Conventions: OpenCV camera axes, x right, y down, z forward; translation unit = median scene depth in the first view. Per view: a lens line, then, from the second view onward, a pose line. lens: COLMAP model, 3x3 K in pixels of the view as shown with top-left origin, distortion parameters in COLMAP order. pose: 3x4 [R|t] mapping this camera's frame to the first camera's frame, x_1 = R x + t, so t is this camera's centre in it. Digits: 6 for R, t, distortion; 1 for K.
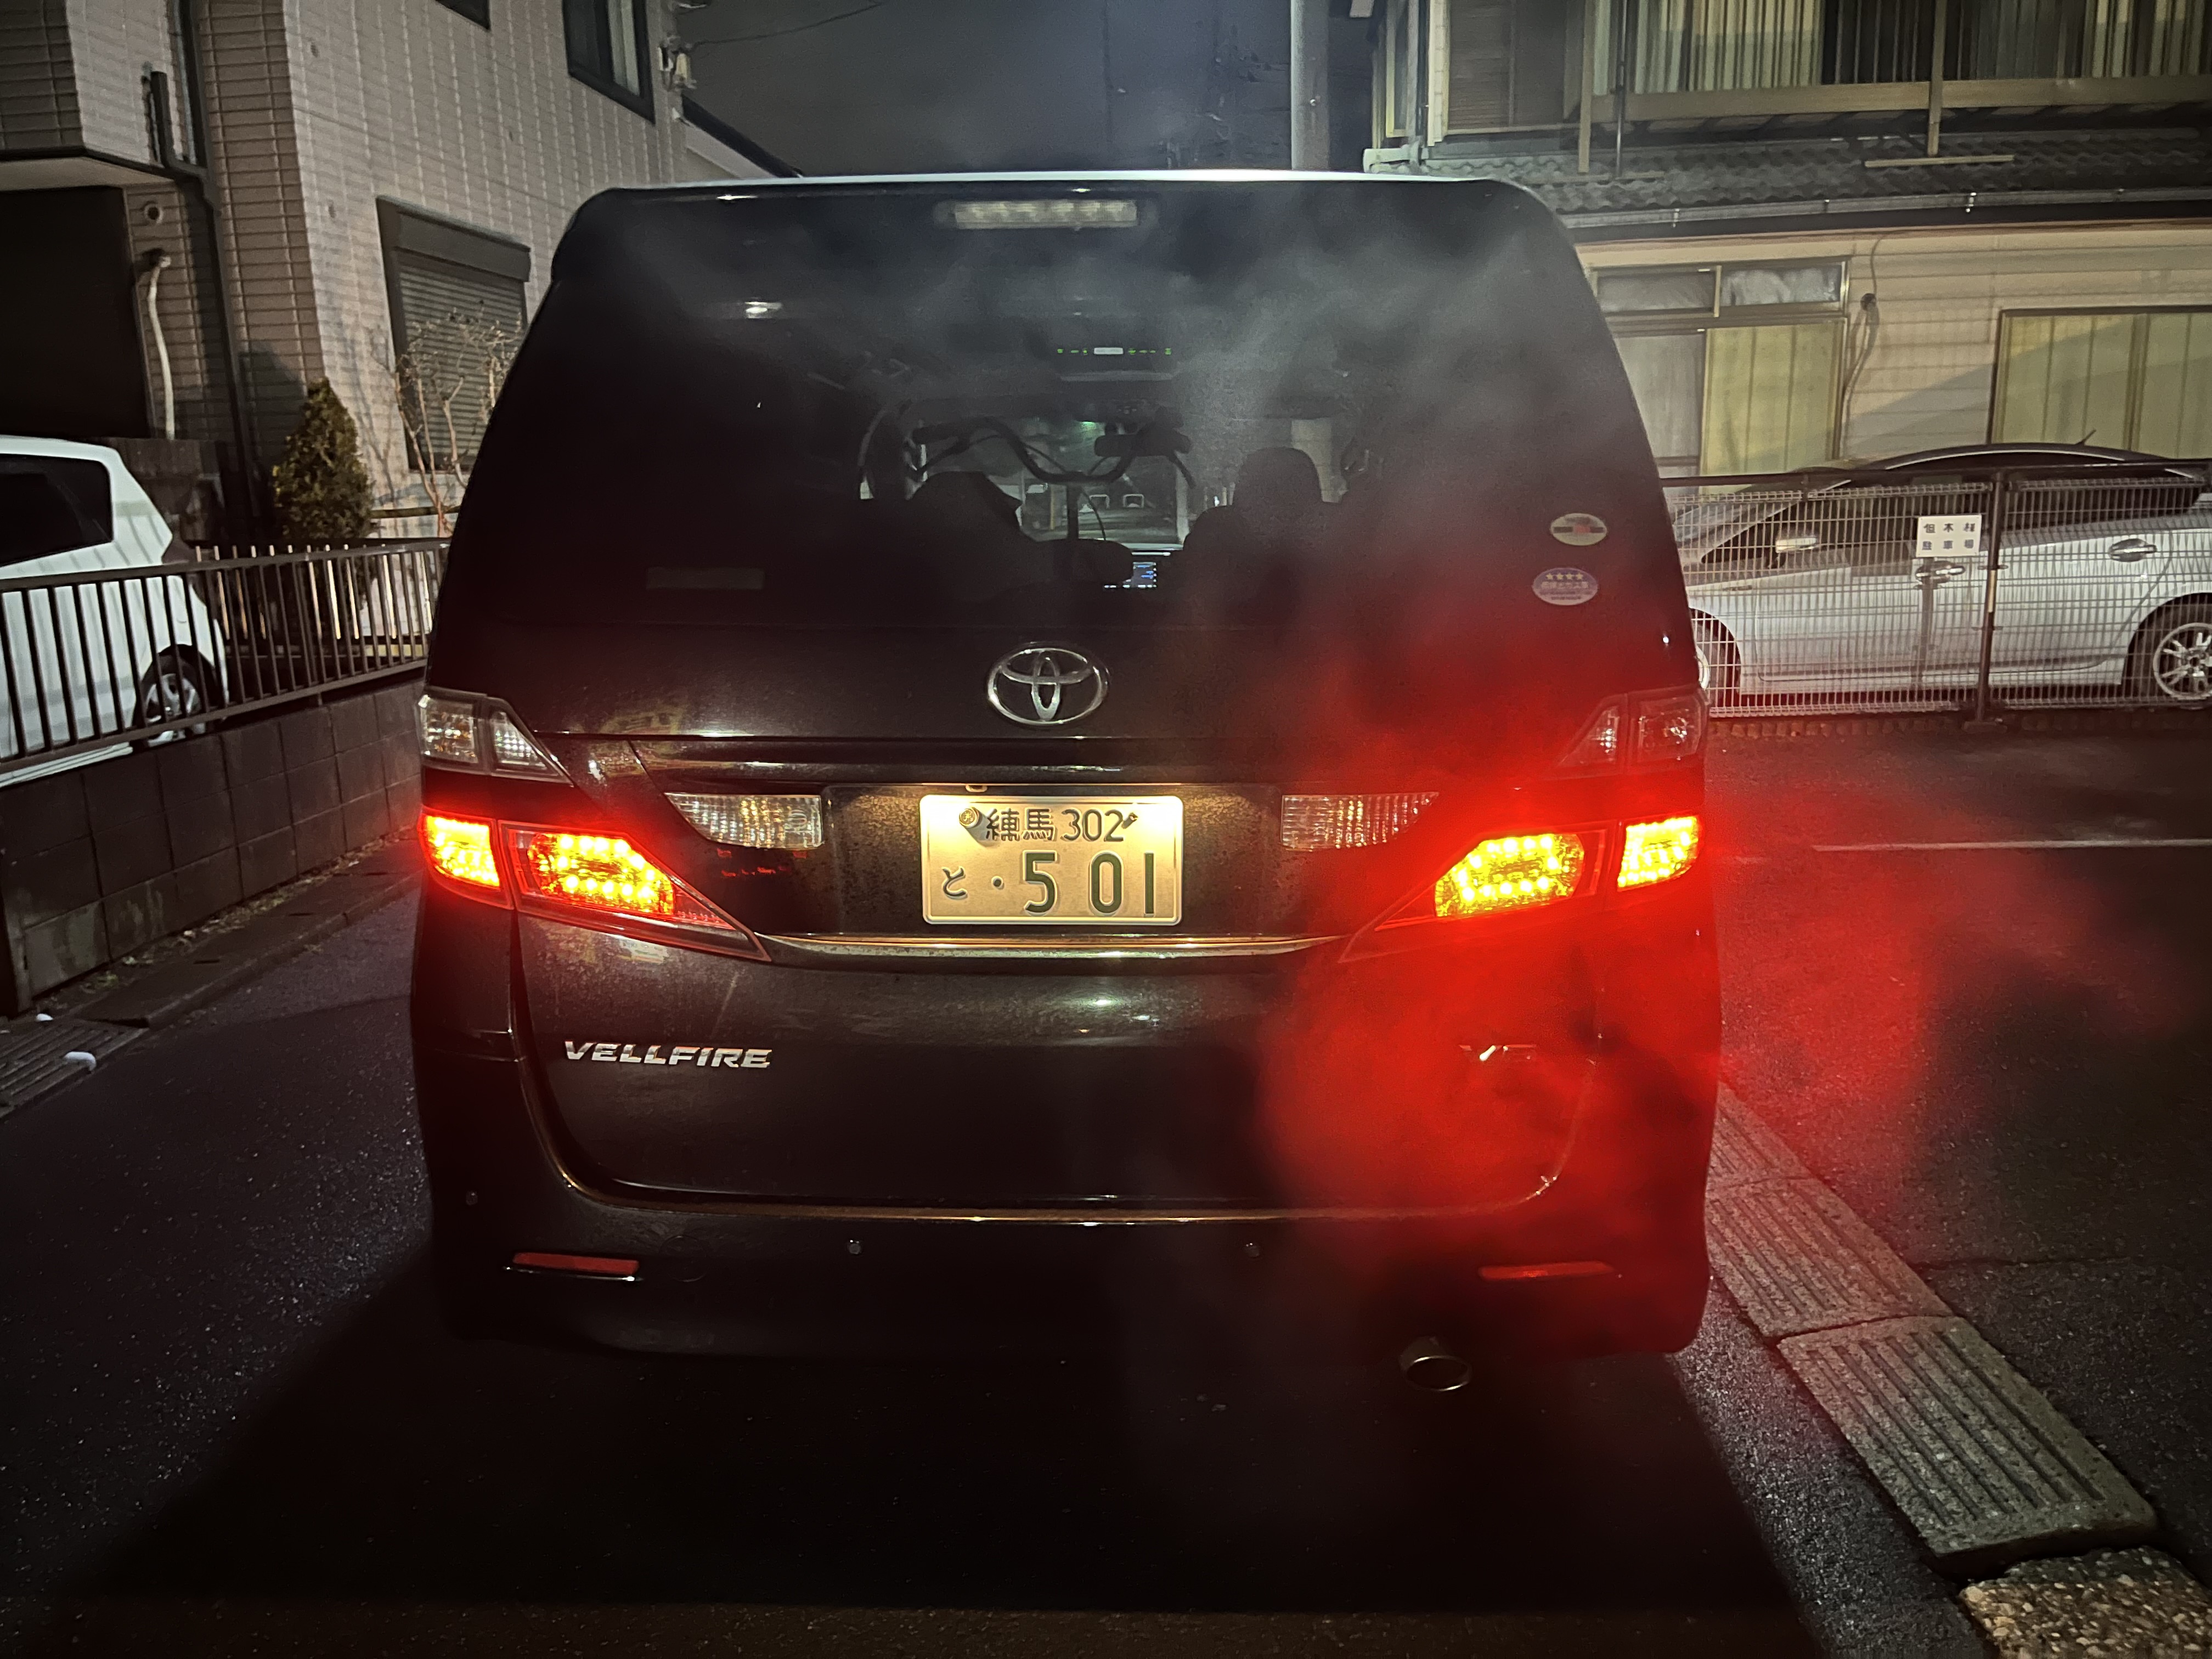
lens RADIAL K [[1681.8, 0, 1106.0], [0, 1681.8, 829.5], [0, 0, 1]] dist [0.168643, -0.219090]
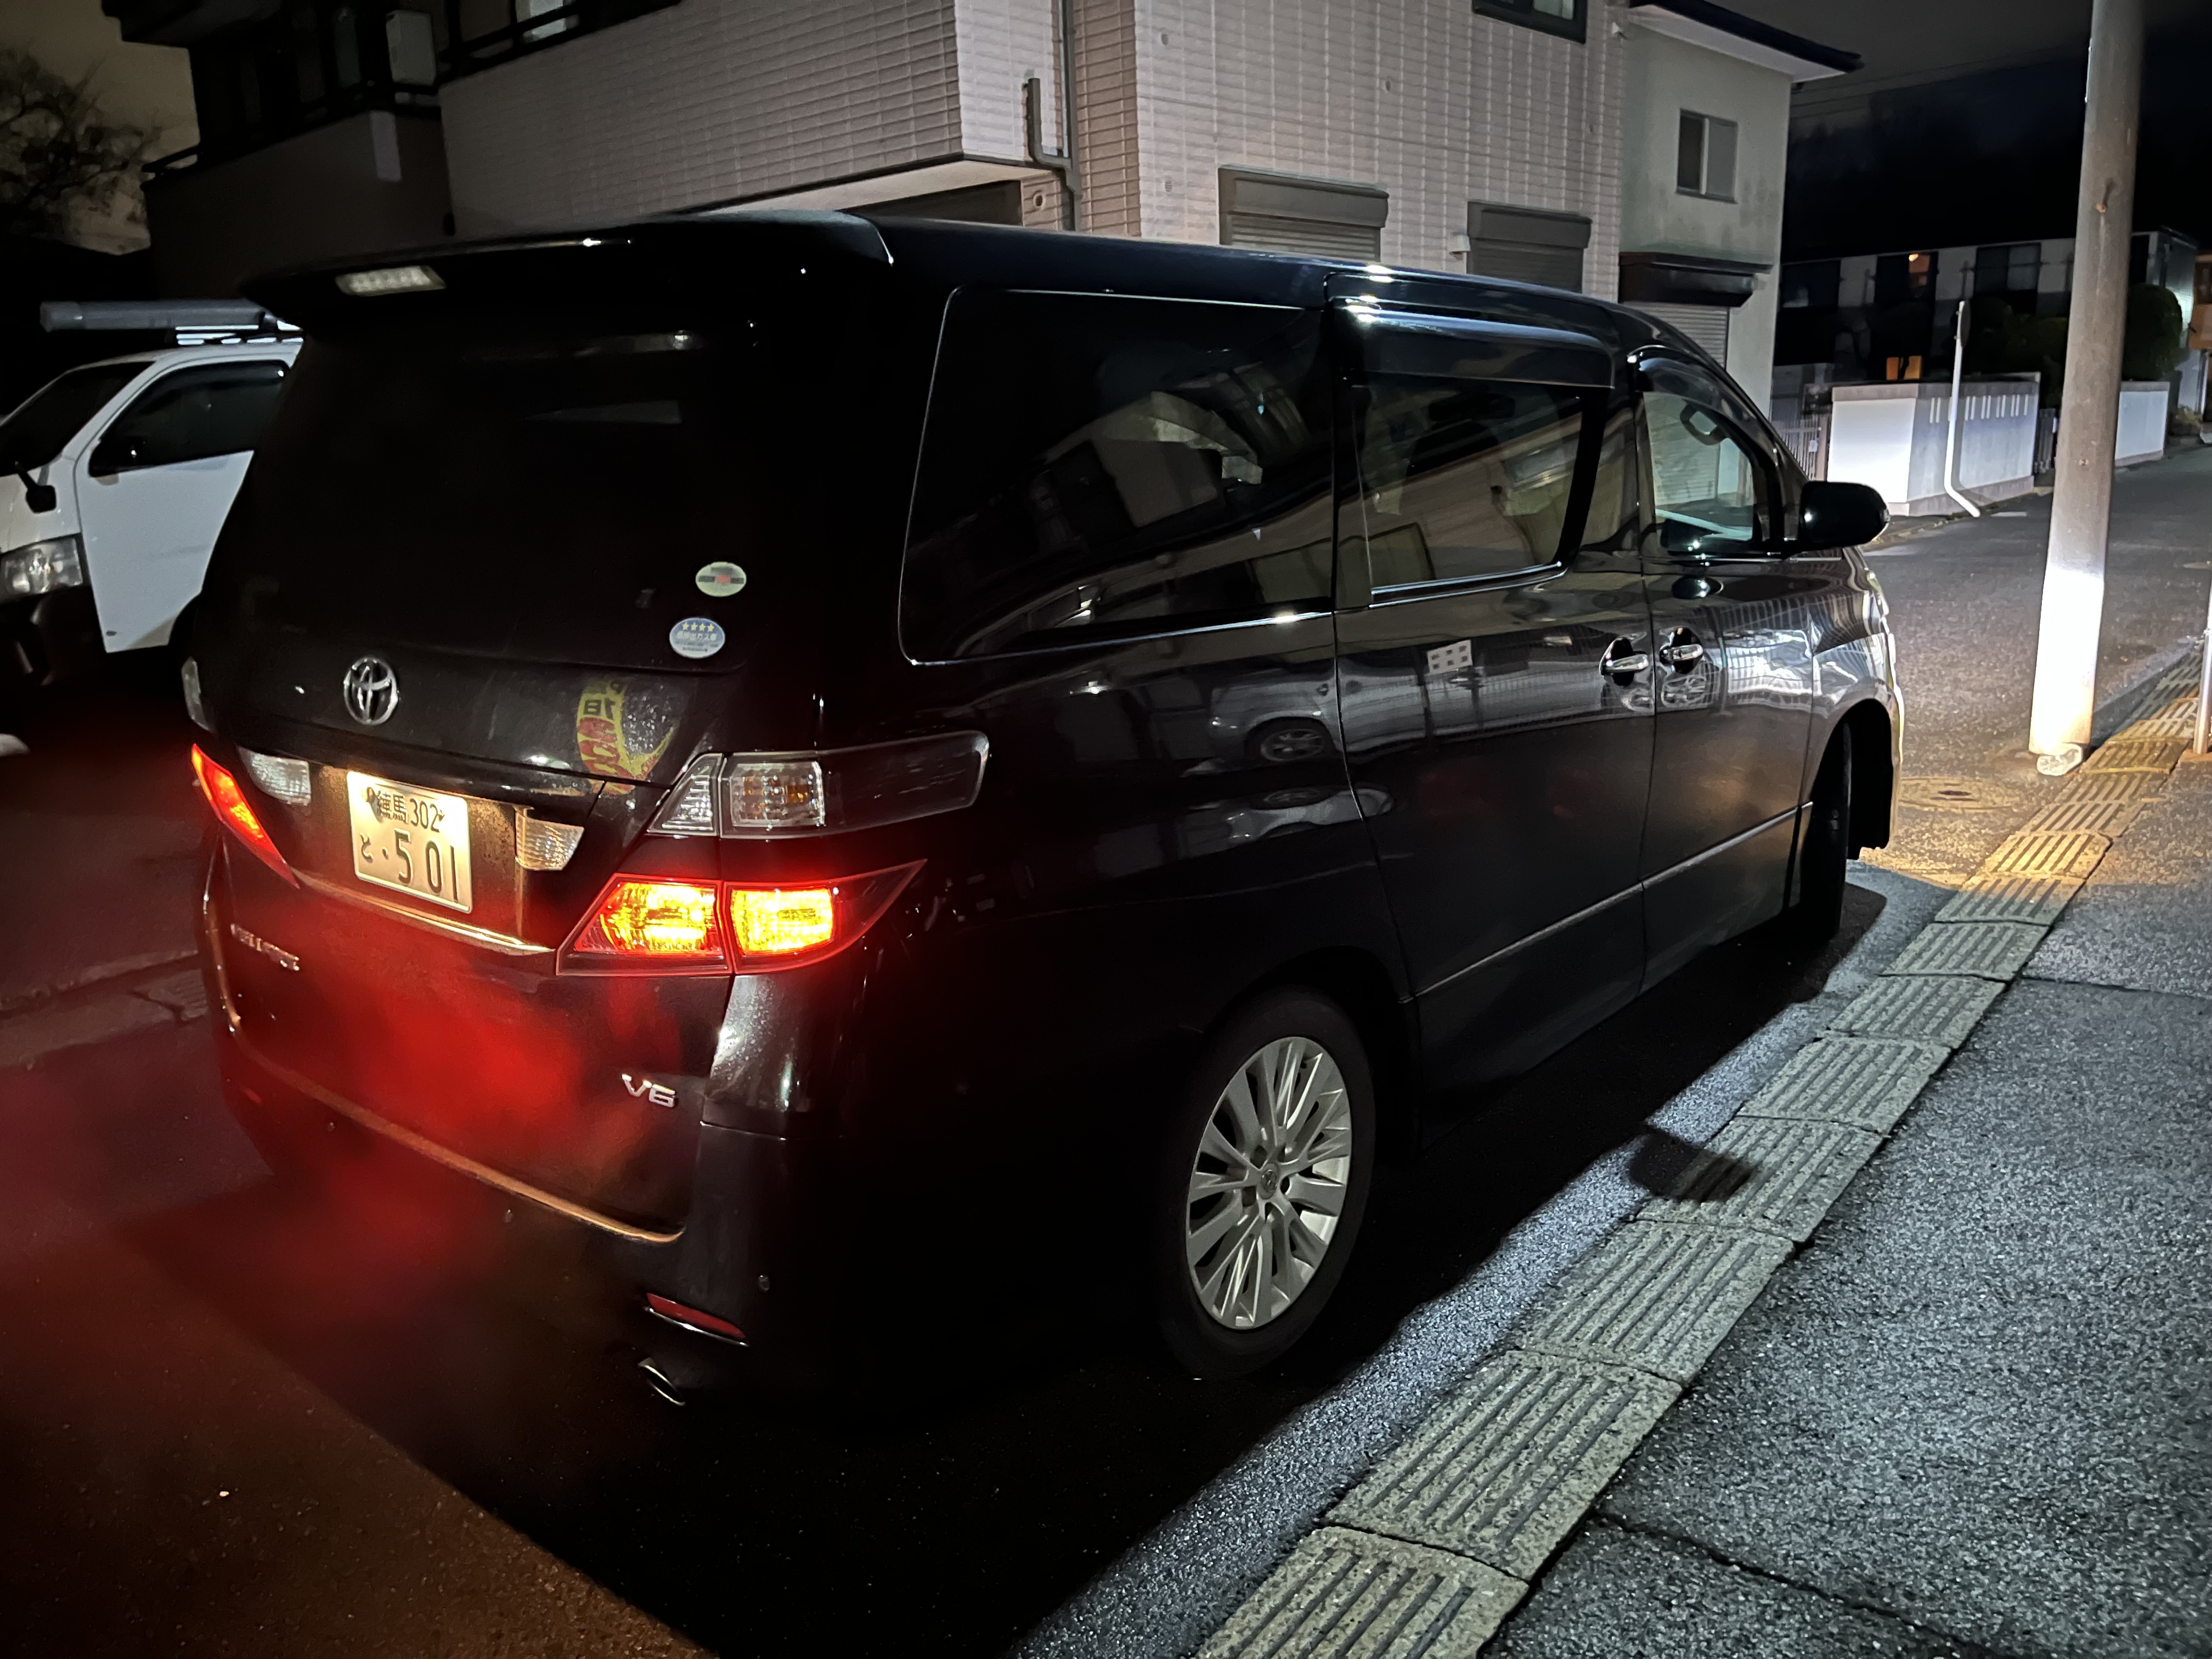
lens RADIAL K [[1738.3, 0, 1162.6], [0, 1738.3, 835.9], [0, 0, 1]] dist [0.048434, -0.007673]
pose [[0.789444, 0.140084, -0.597624, 0.305861], [-0.109934, 0.990135, 0.086868, -0.040778], [0.603898, -0.002878, 0.797057, 0.101261]]
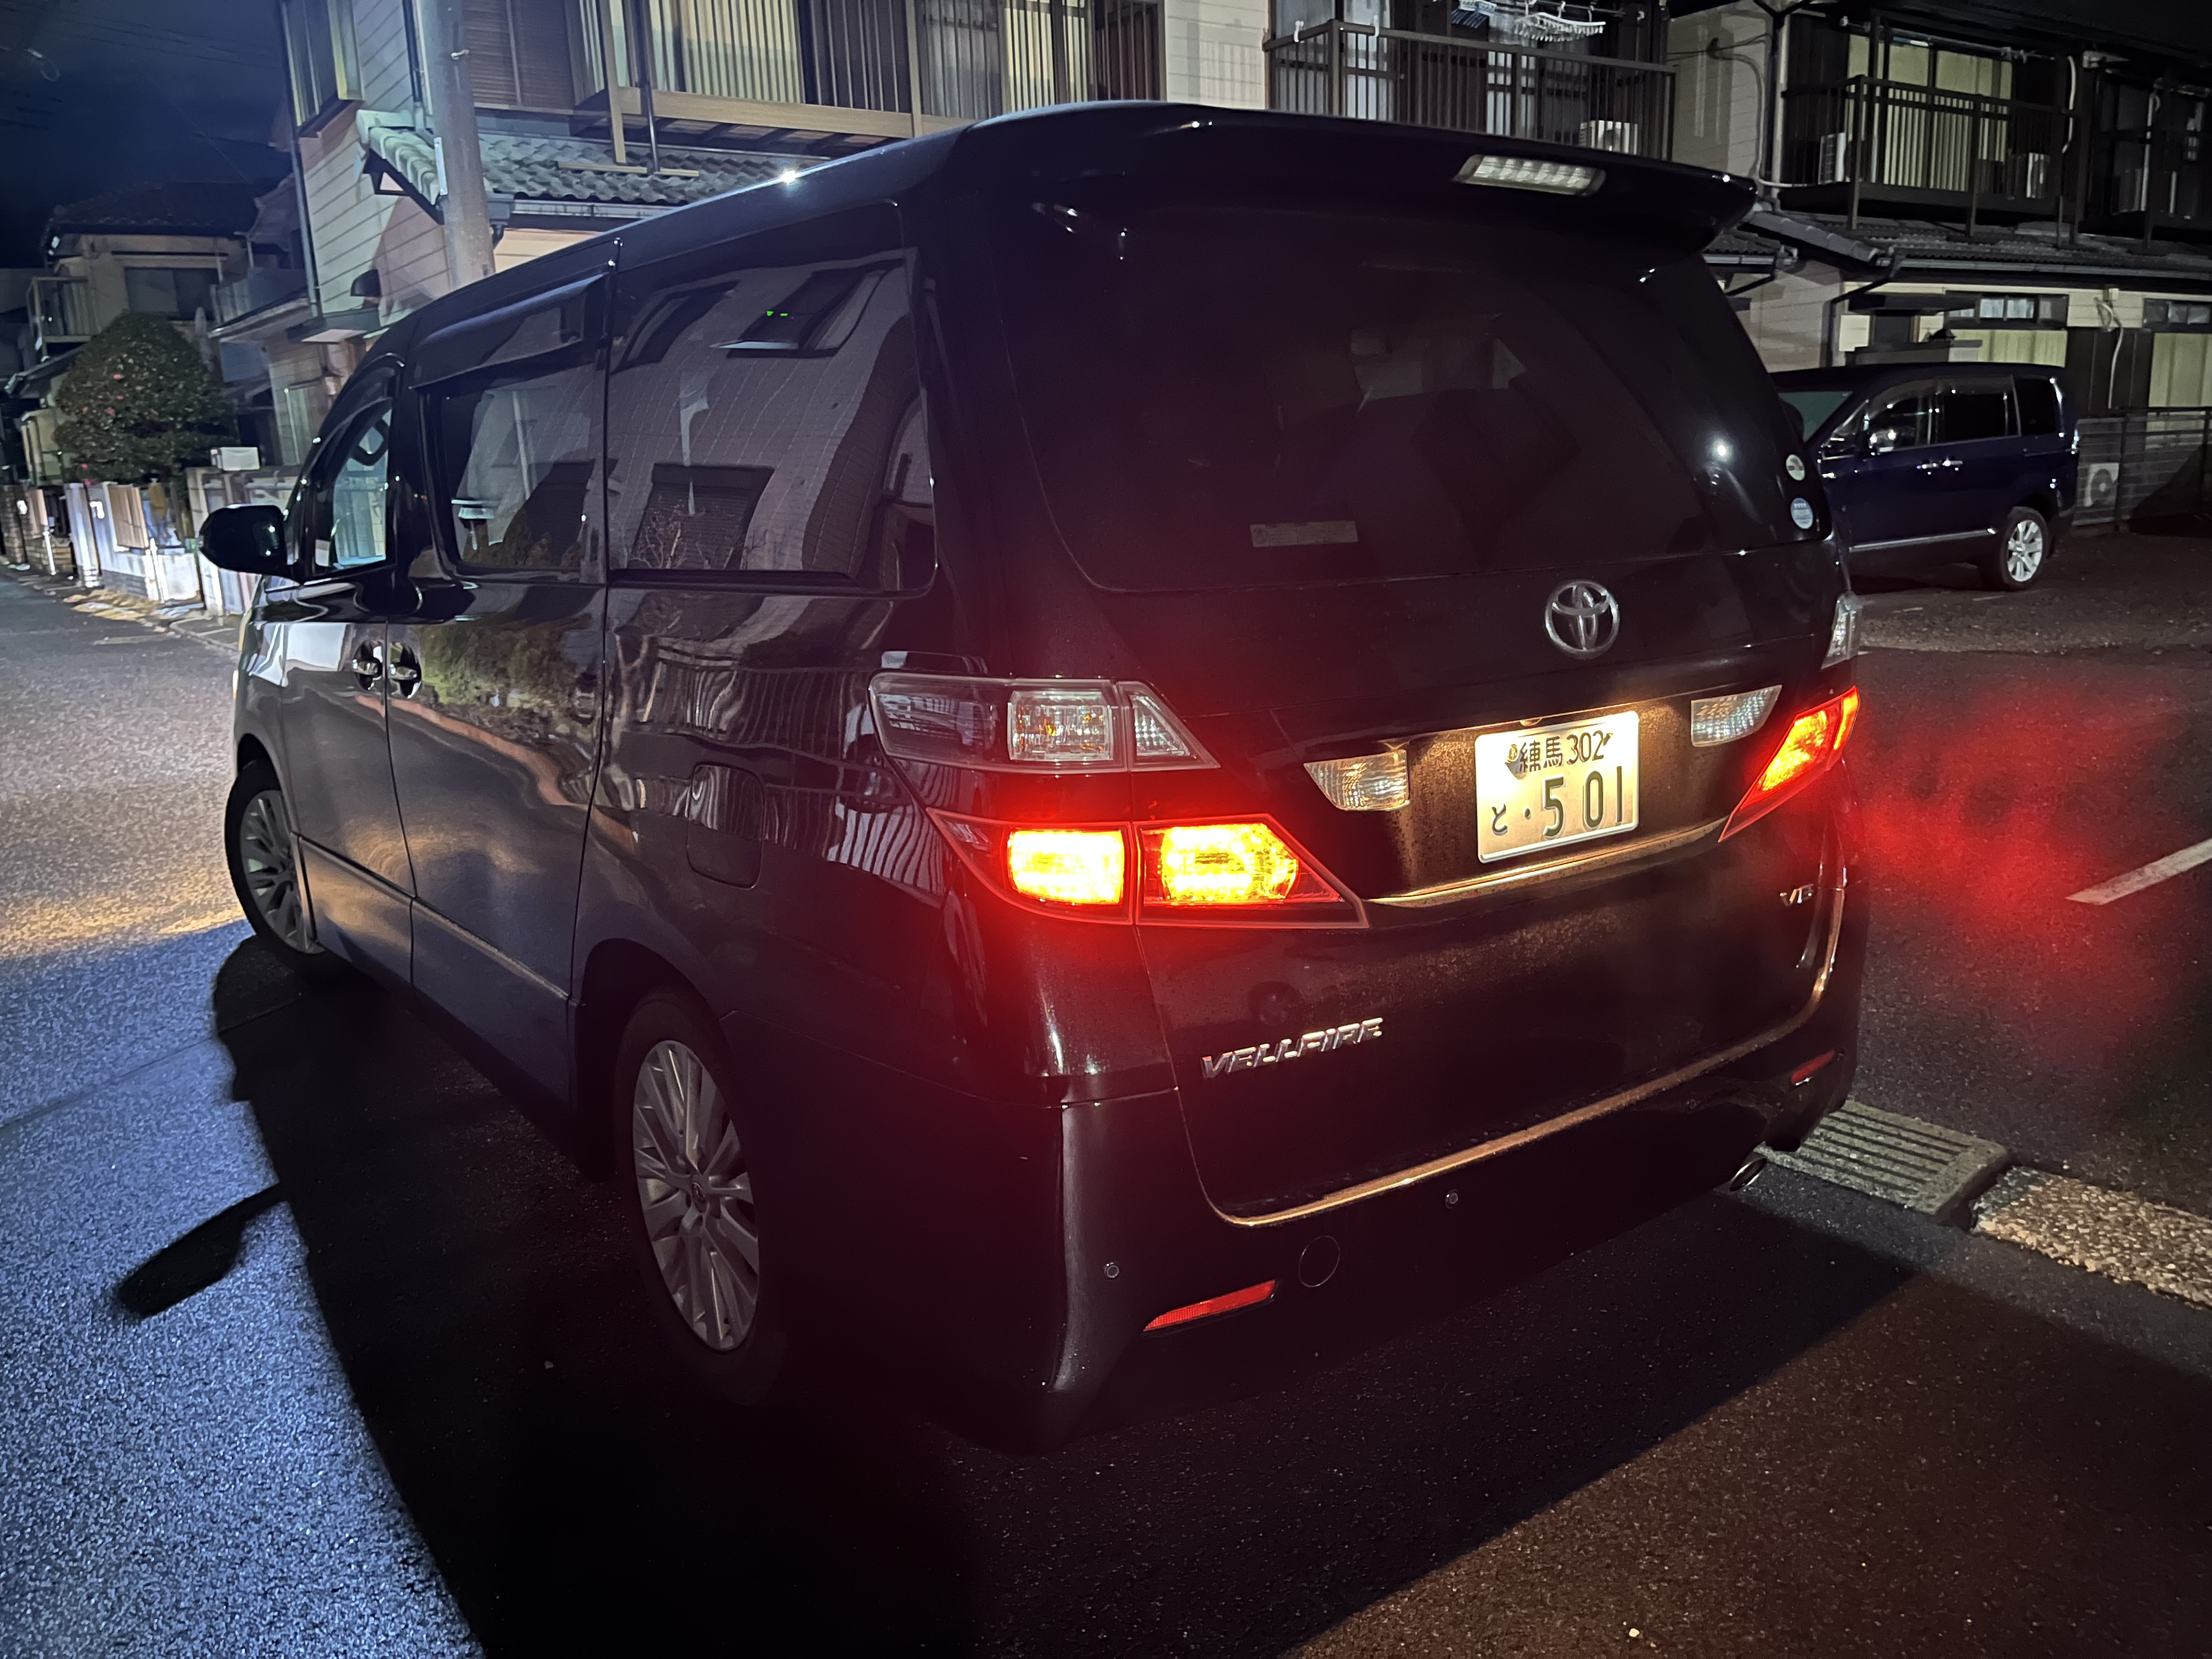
lens RADIAL K [[1738.3, 0, 1162.6], [0, 1738.3, 835.9], [0, 0, 1]] dist [0.048434, -0.007673]
pose [[0.774574, -0.144891, 0.615664, -0.254864], [0.147389, 0.987958, 0.047074, -0.010759], [-0.615070, 0.054280, 0.786602, 0.083244]]
